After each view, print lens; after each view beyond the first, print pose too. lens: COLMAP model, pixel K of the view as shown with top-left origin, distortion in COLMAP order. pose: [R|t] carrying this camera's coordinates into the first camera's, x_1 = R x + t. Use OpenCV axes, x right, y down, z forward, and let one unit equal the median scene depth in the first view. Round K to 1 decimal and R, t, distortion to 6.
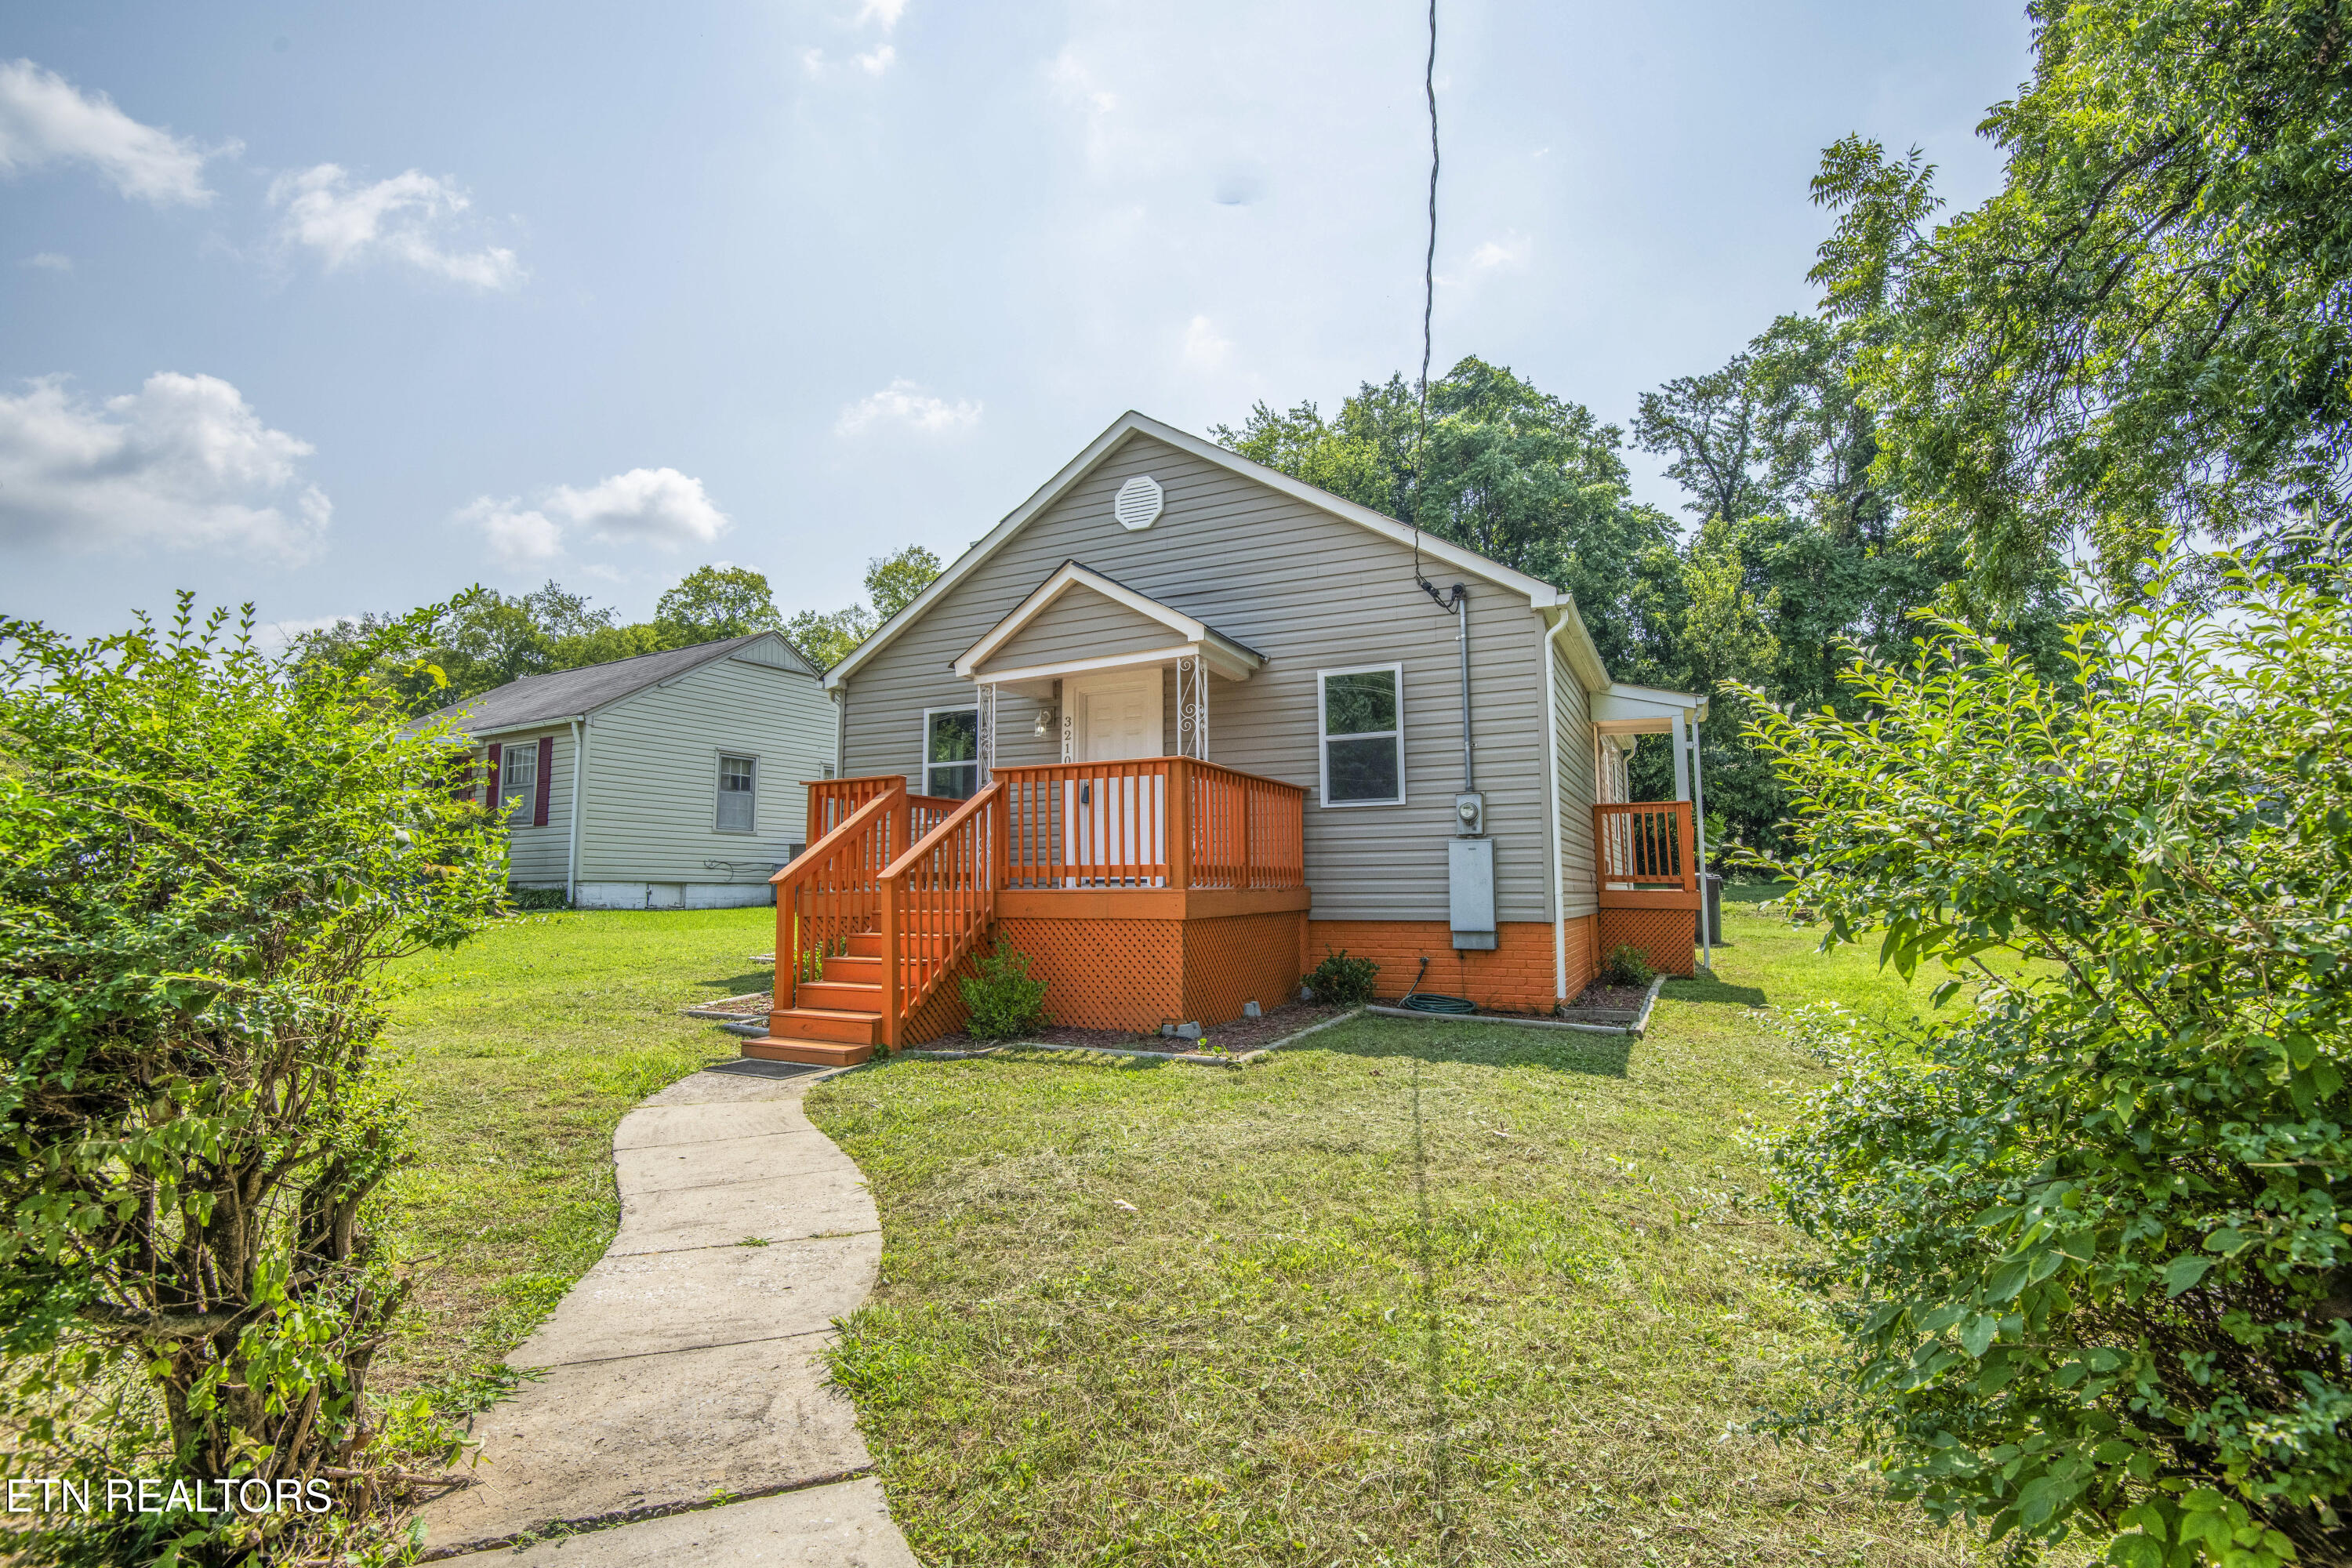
lens RADIAL K [[1086.3, 0, 1184.4], [0, 1086.3, 778.3], [0, 0, 1]] dist [-0.006911, -0.023896]
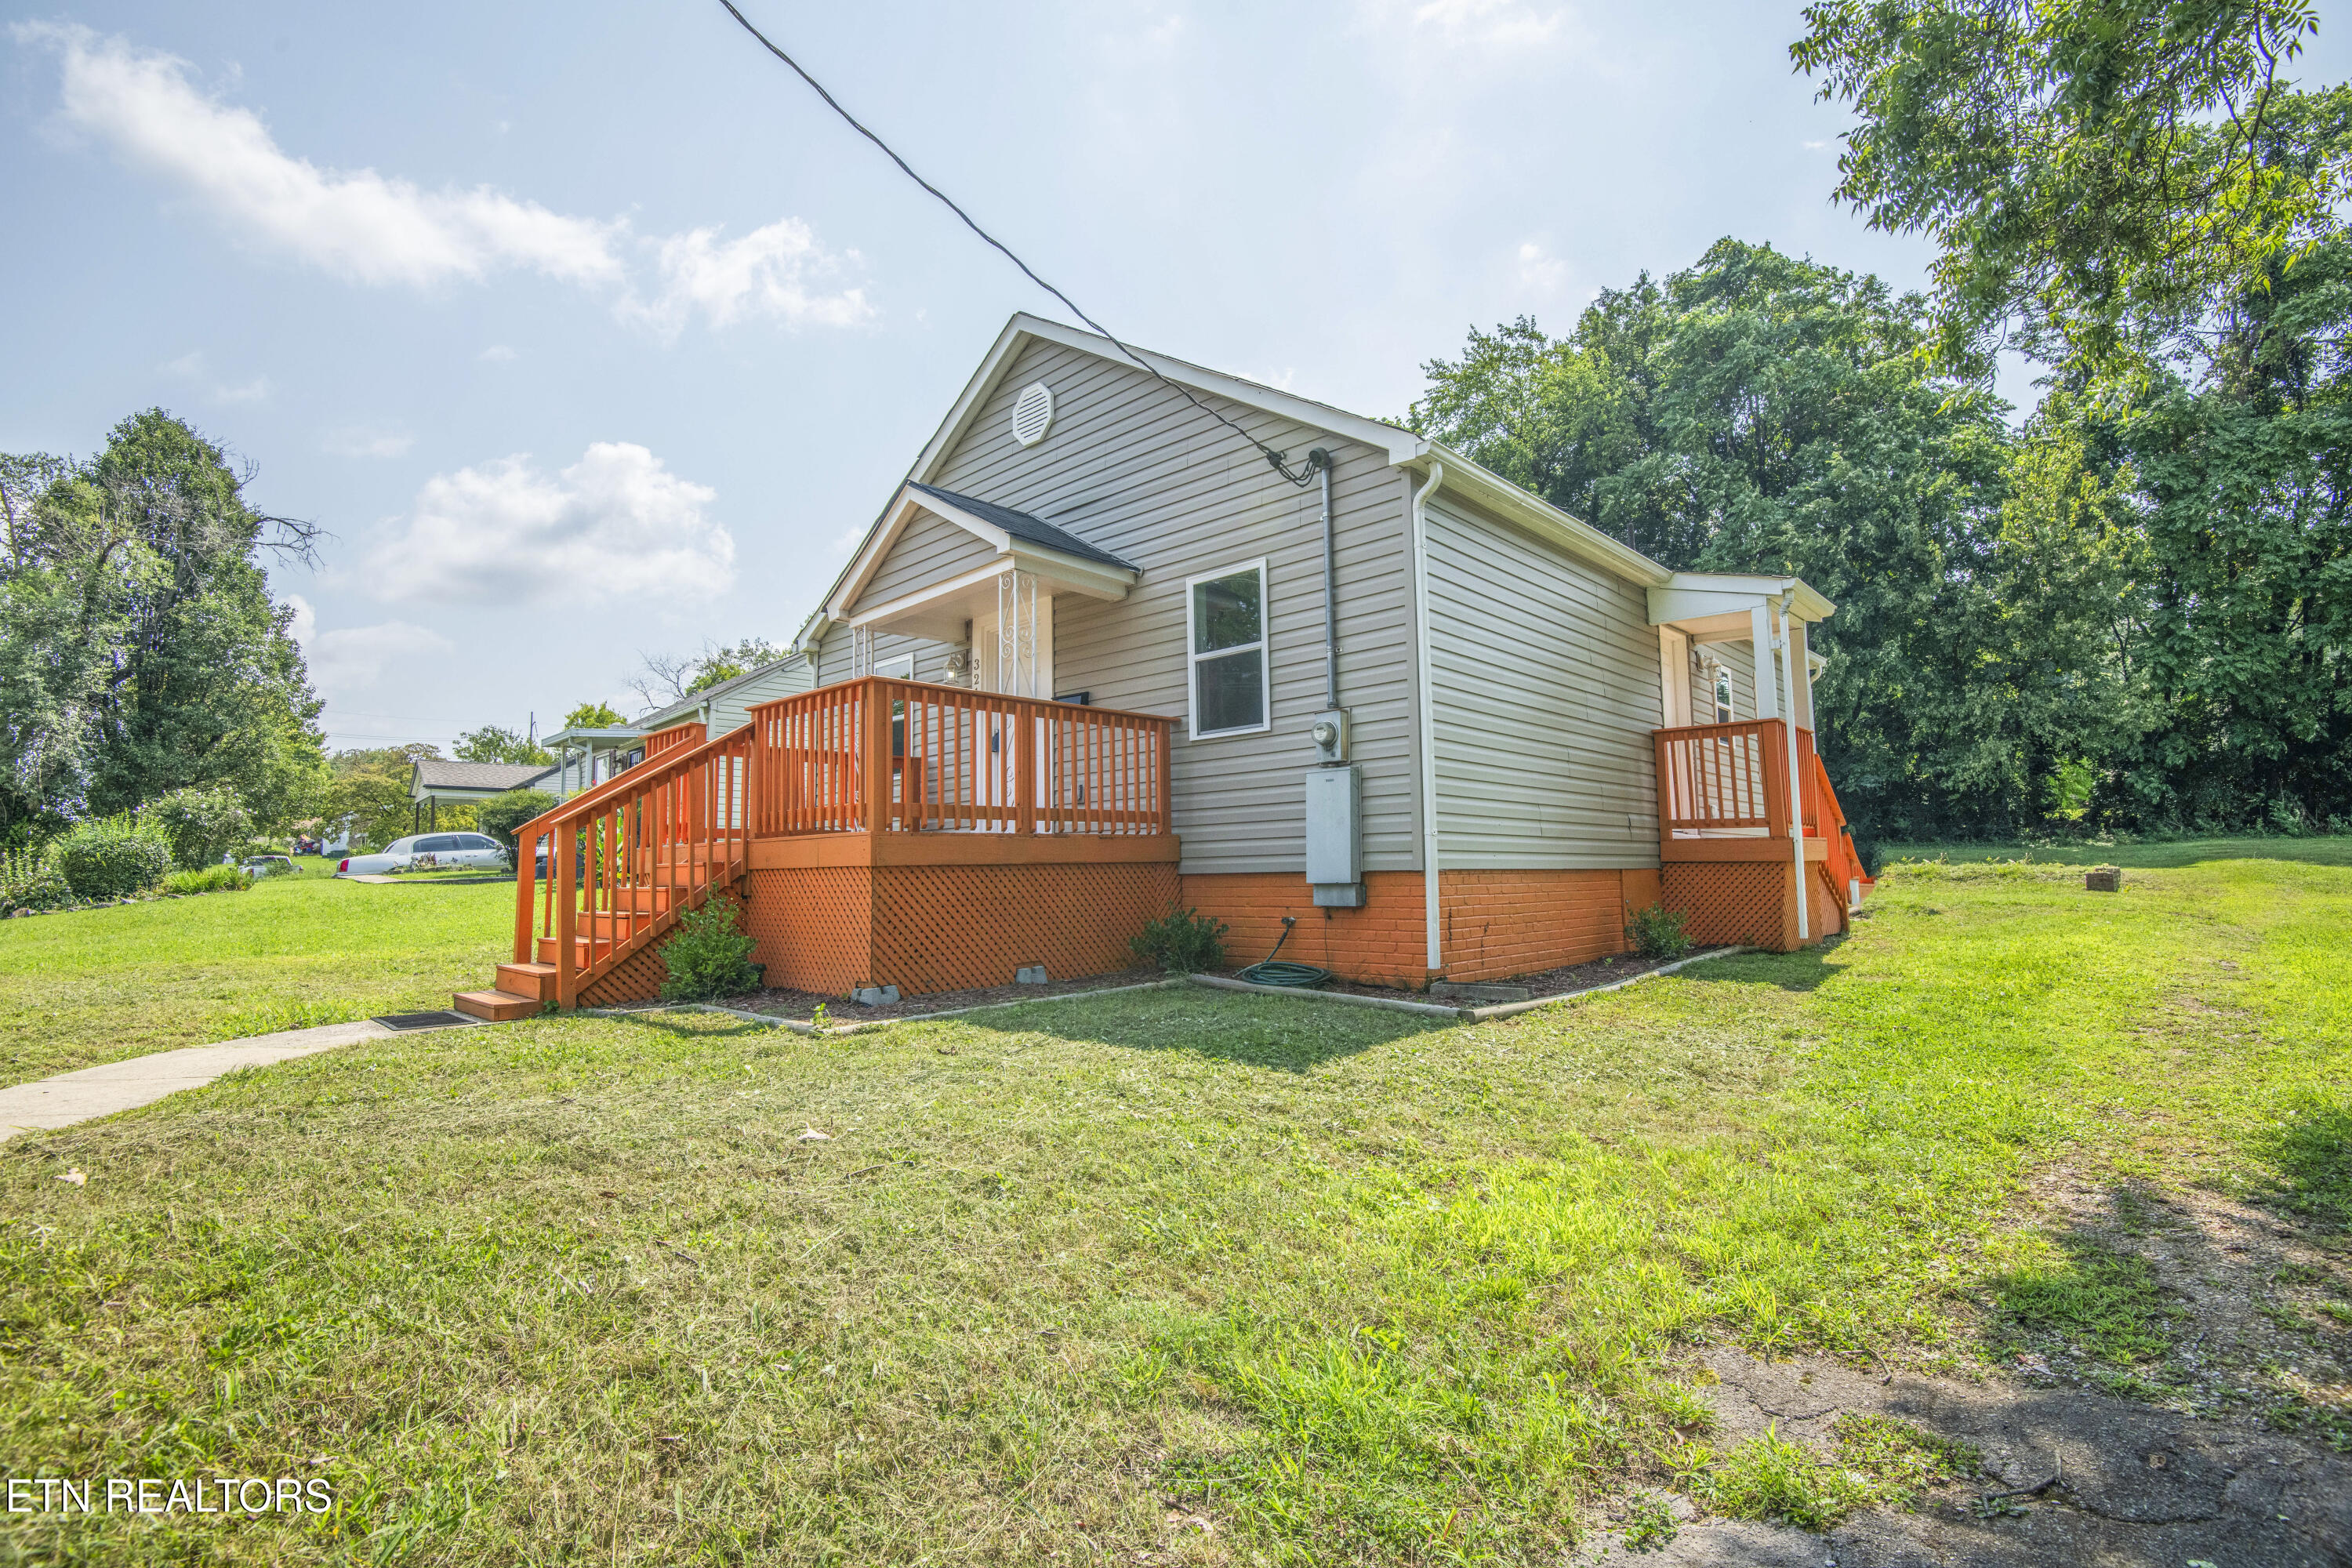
lens RADIAL K [[1088.1, 0, 1184.6], [0, 1088.1, 776.4], [0, 0, 1]] dist [-0.011210, -0.019691]
pose [[0.954069, -0.036247, -0.297386, 0.336692], [0.040786, 0.999127, 0.009073, 0.042482], [0.296797, -0.020785, 0.954714, 0.175768]]
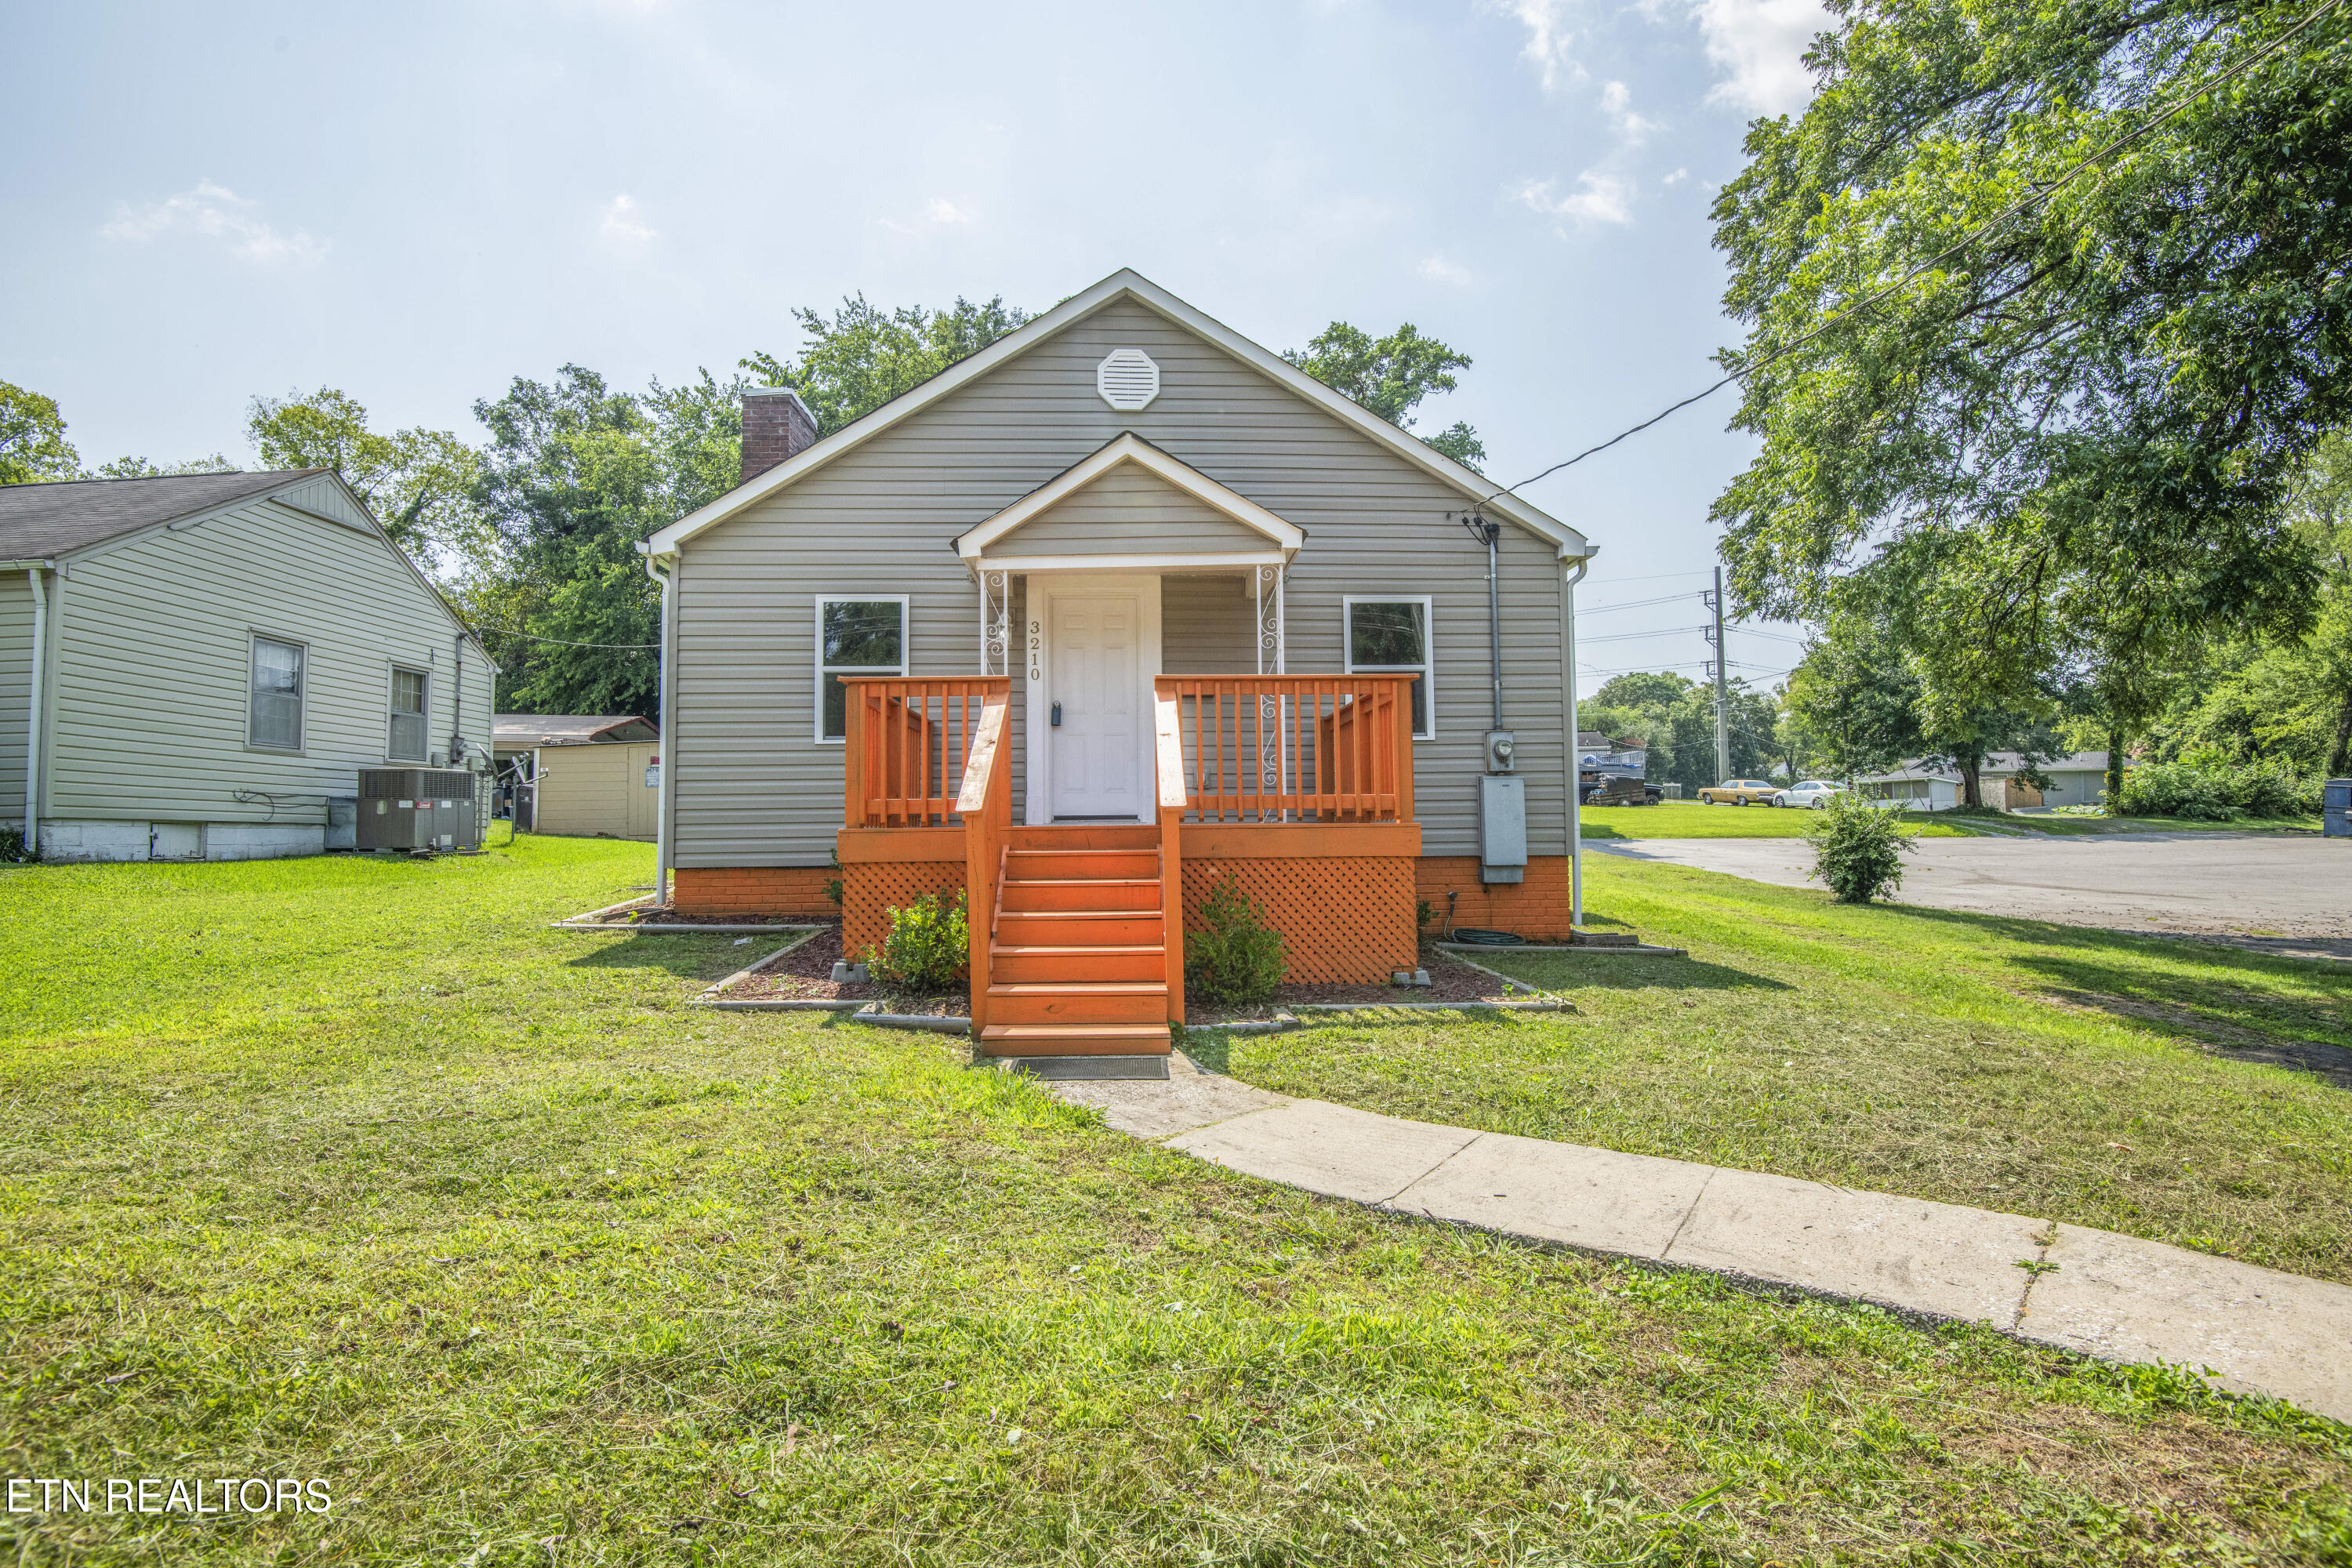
lens RADIAL K [[1086.3, 0, 1184.4], [0, 1086.3, 778.3], [0, 0, 1]] dist [-0.006911, -0.023896]
pose [[0.875561, 0.019924, 0.482697, -0.415558], [-0.044172, 0.998266, 0.038919, 0.026834], [-0.481084, -0.055398, 0.874922, 0.210617]]
